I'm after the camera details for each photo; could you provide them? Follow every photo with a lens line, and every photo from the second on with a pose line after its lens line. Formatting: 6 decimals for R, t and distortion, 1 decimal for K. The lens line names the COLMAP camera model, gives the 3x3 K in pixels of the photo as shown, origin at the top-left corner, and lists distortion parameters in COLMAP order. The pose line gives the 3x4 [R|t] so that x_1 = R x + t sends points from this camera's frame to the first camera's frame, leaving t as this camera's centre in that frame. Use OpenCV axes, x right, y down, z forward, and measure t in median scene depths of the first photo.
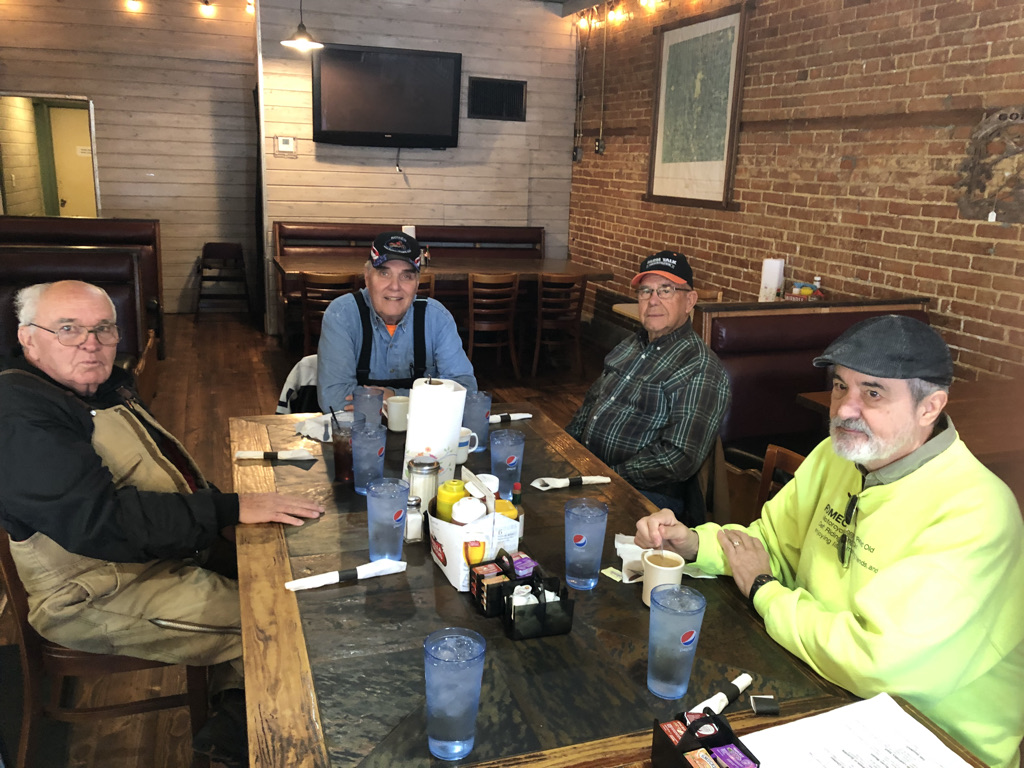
lens RADIAL K [[856.2, 0, 528.0], [0, 856.2, 371.1], [0, 0, 1]] dist [0.024400, 0.002276]
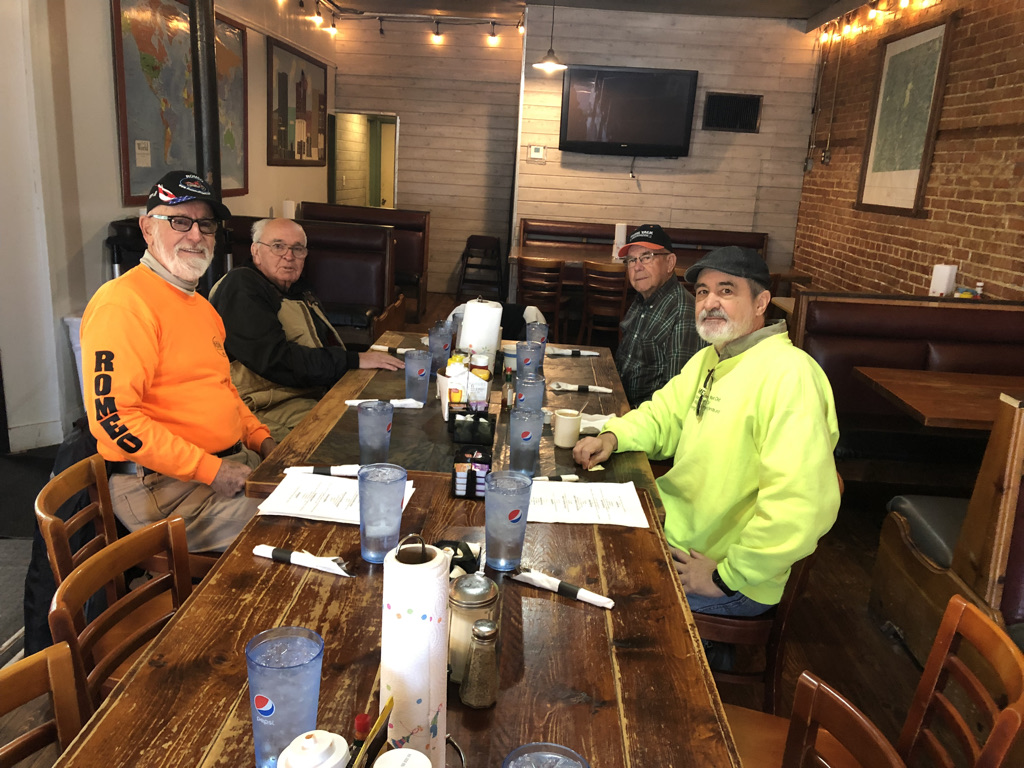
lens RADIAL K [[852.5, 0, 516.4], [0, 852.5, 375.2], [0, 0, 1]] dist [0.026288, 0.001002]
pose [[0.931408, 0.102920, -0.349122, 0.148011], [-0.108112, 0.994128, 0.004636, 0.040154], [0.347549, 0.033427, 0.937066, -0.099218]]
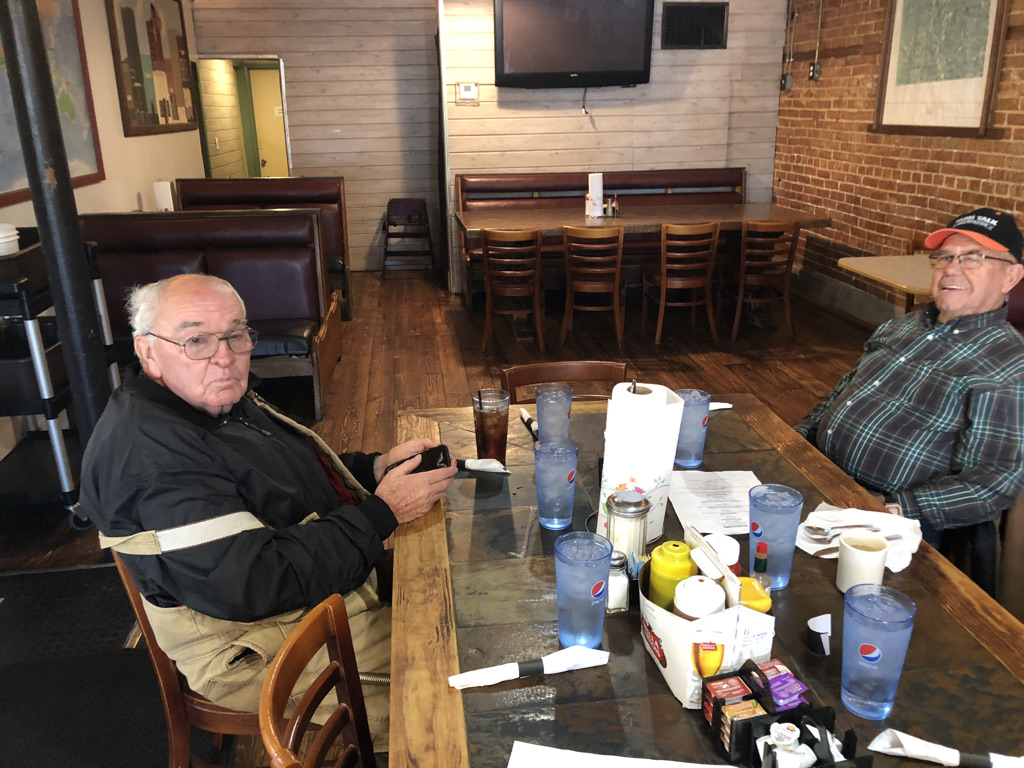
lens RADIAL K [[856.2, 0, 528.0], [0, 856.2, 371.1], [0, 0, 1]] dist [0.024400, 0.002276]
pose [[0.977534, 0.009846, -0.210549, -0.016495], [0.003503, 0.998011, 0.062937, -0.017618], [0.210750, -0.062260, 0.975555, 0.082272]]
